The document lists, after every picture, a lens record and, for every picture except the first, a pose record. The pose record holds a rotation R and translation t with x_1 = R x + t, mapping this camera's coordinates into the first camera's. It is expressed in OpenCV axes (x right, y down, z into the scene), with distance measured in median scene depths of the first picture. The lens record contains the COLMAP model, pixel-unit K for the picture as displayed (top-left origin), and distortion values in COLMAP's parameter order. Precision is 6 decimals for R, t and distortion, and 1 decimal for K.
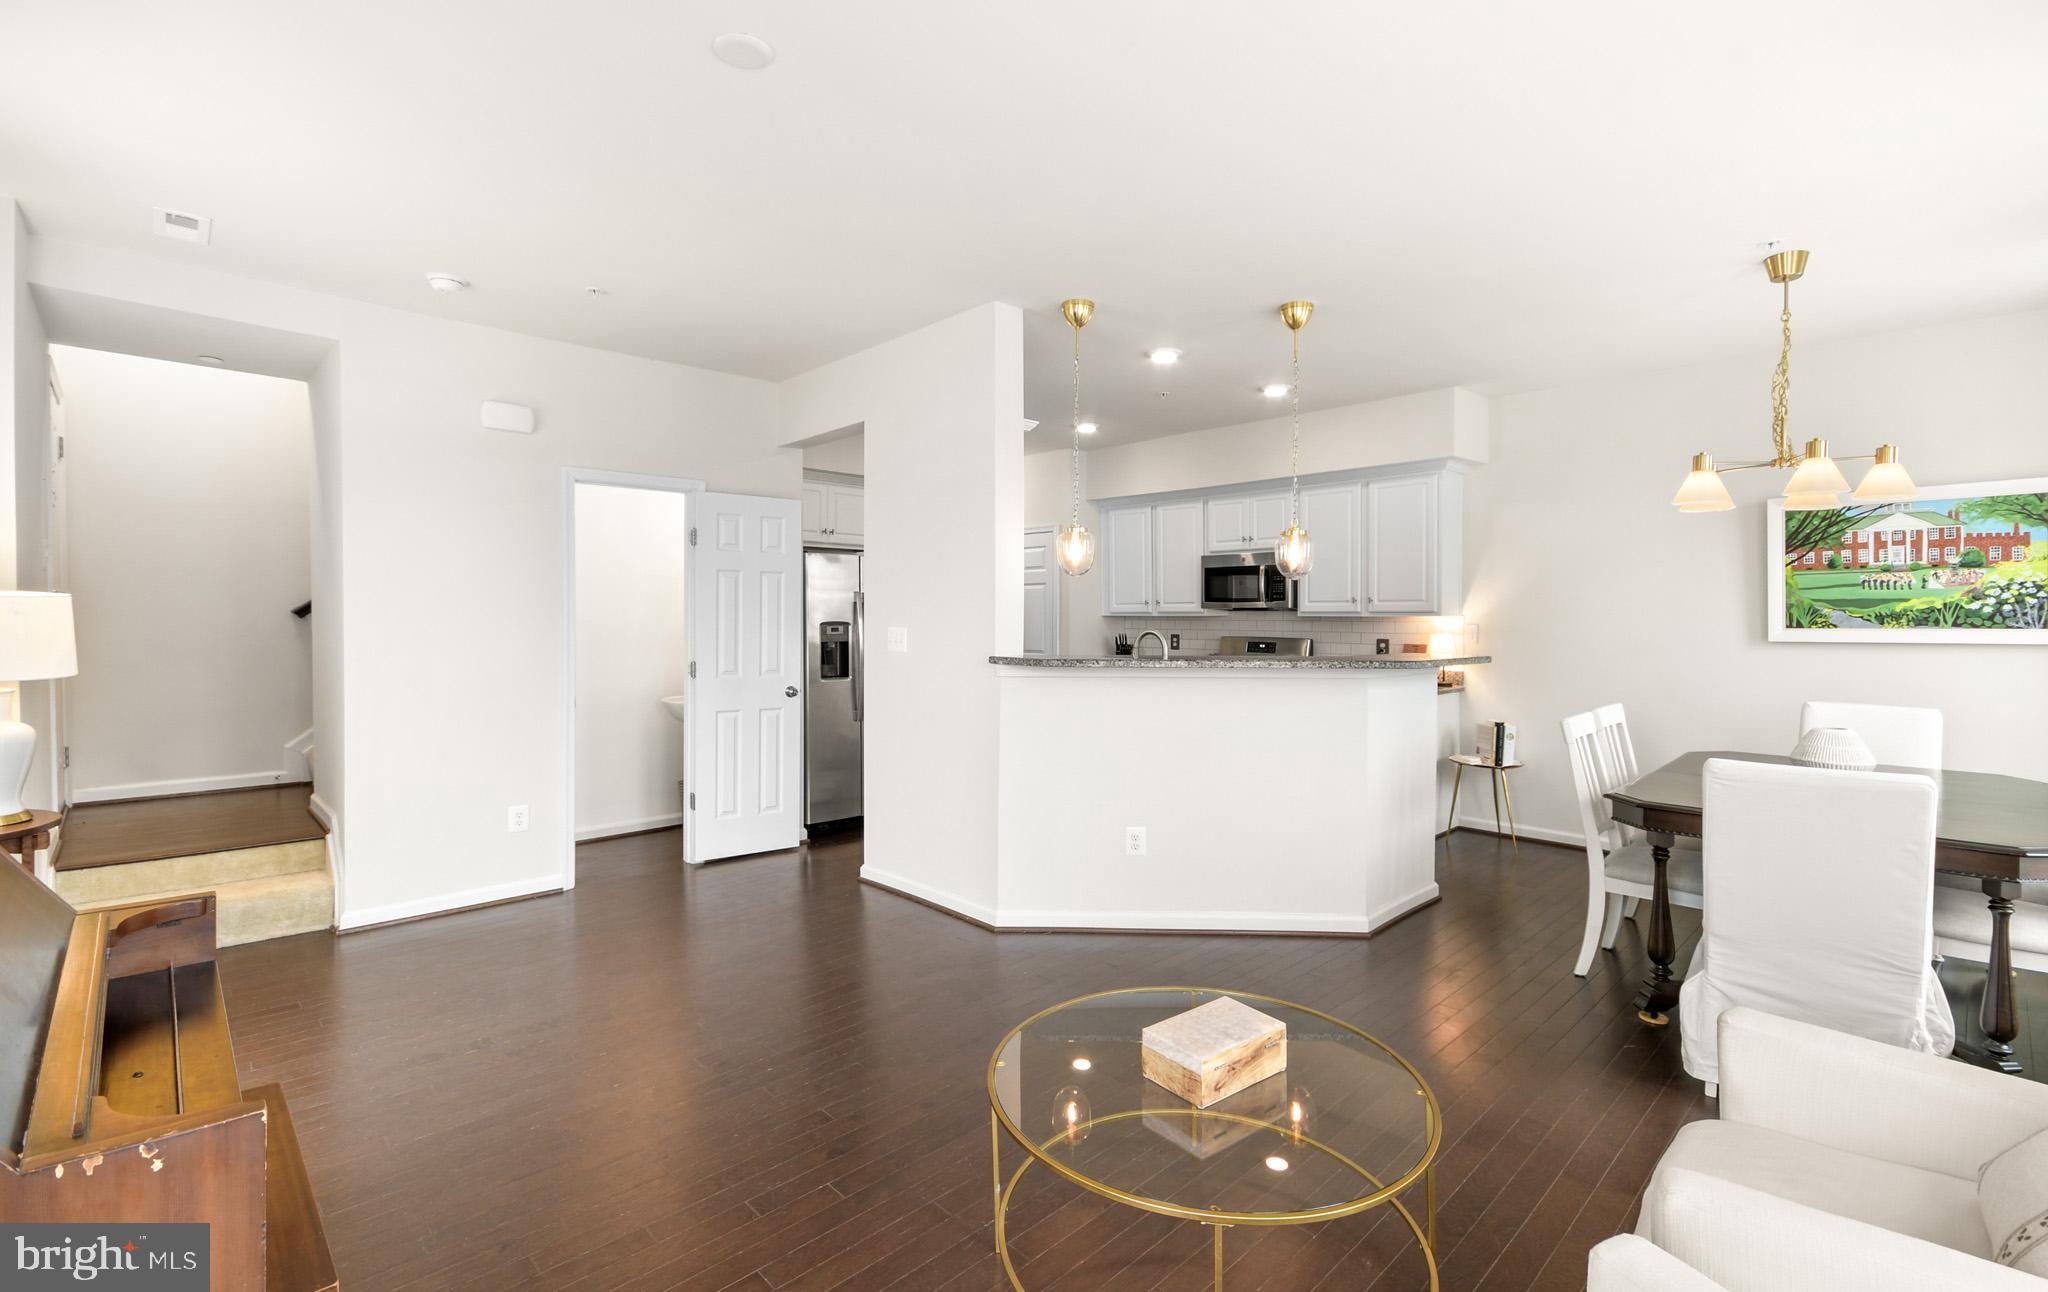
lens RADIAL K [[889.9, 0, 1014.3], [0, 889.9, 633.1], [0, 0, 1]] dist [-0.002884, -0.005307]
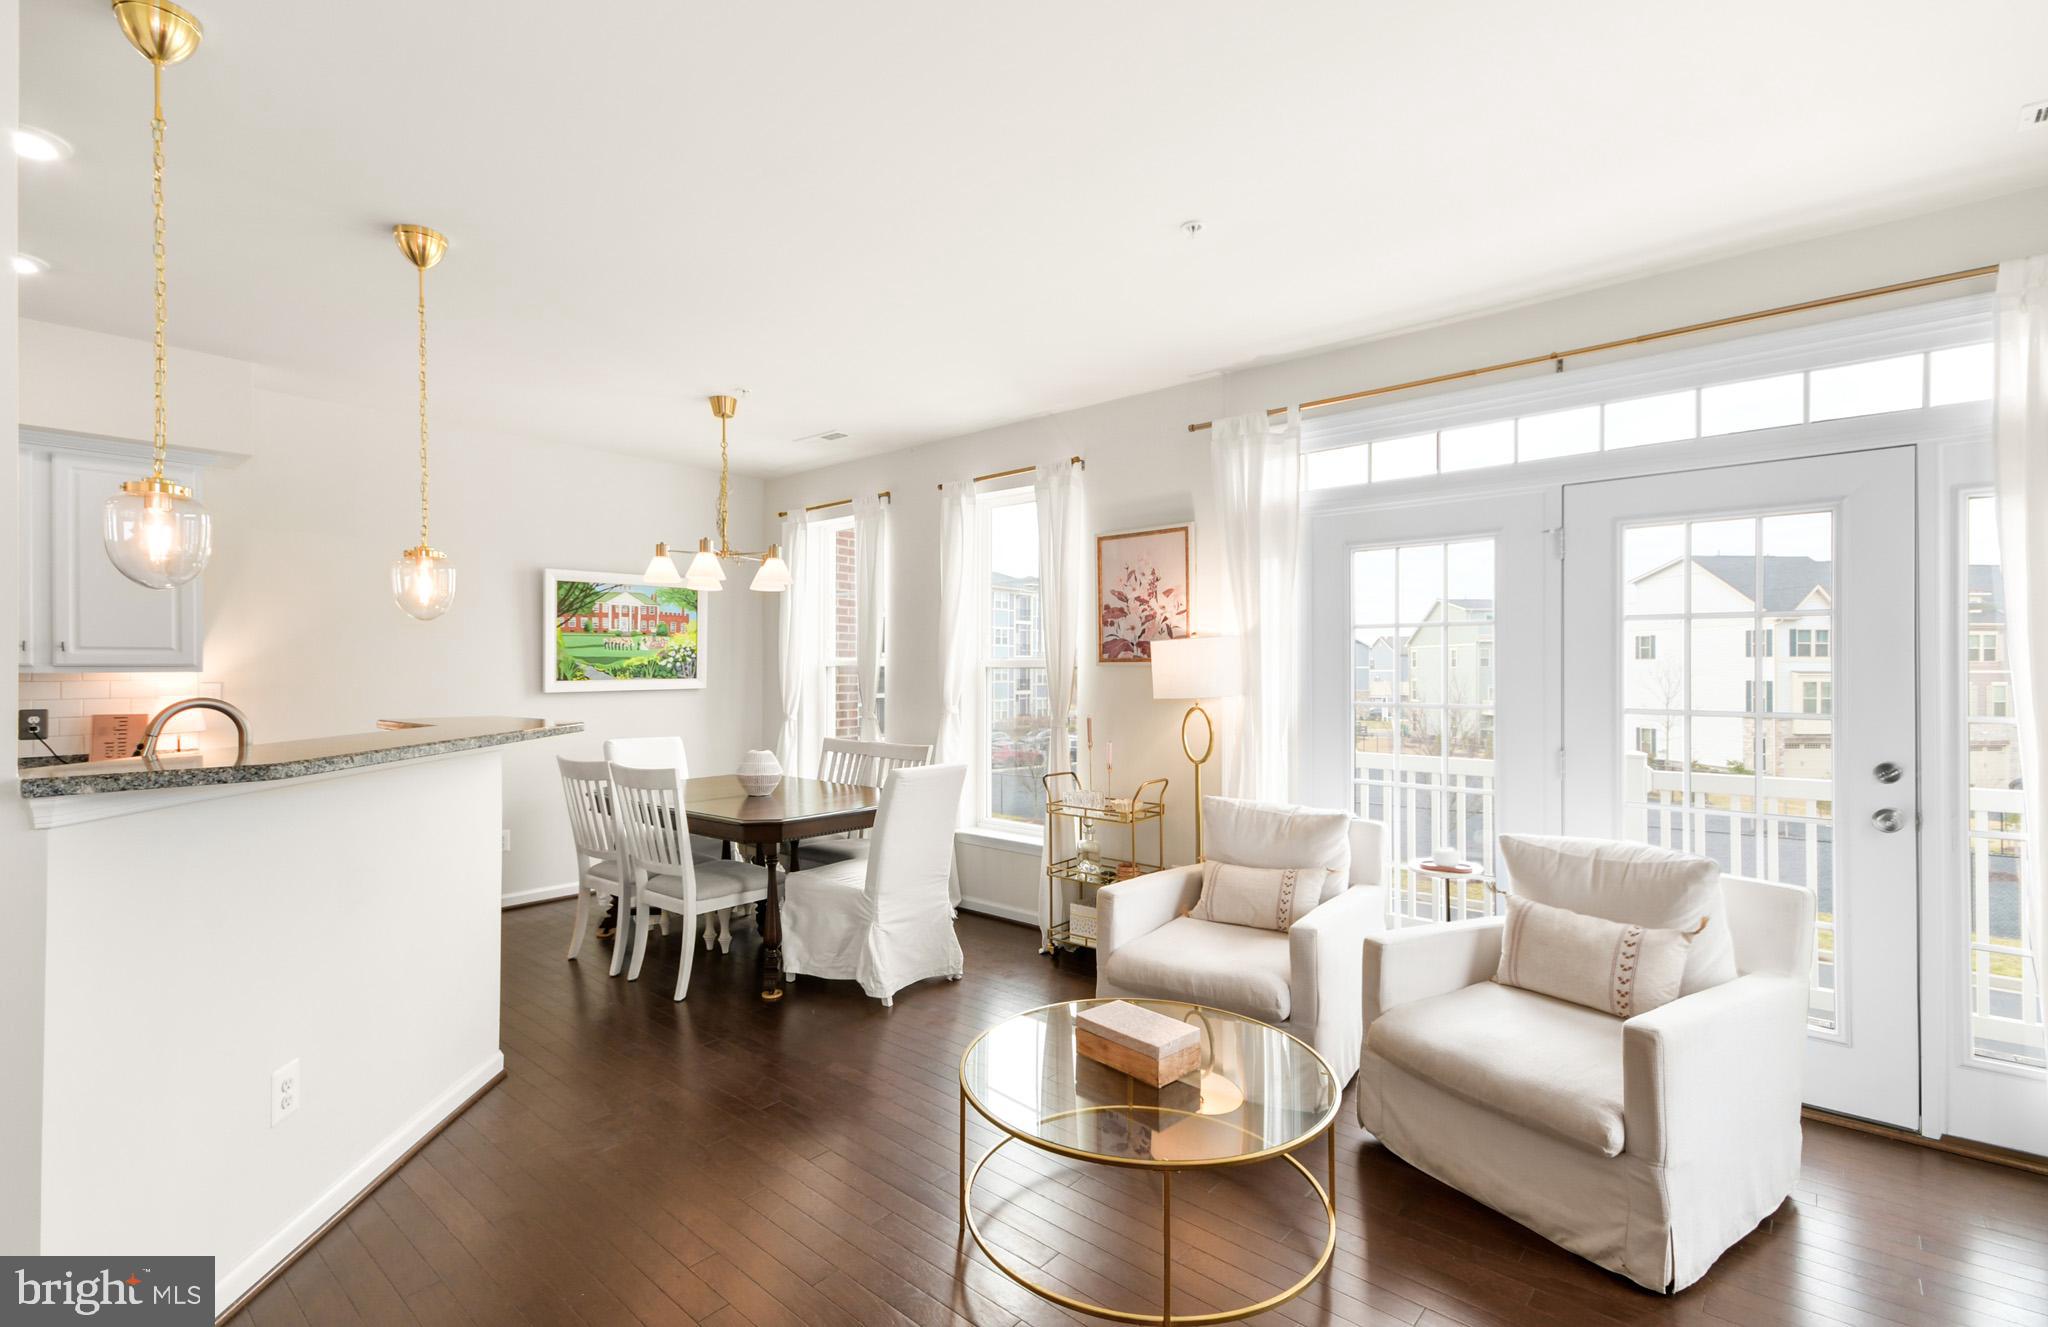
lens RADIAL K [[924.3, 0, 1023.4], [0, 924.3, 664.9], [0, 0, 1]] dist [0.016235, -0.006240]
pose [[-0.100377, 0.003791, 0.994942, -0.406338], [0.020900, 0.999780, -0.001701, -0.012038], [-0.994730, 0.020624, -0.100434, 0.515040]]
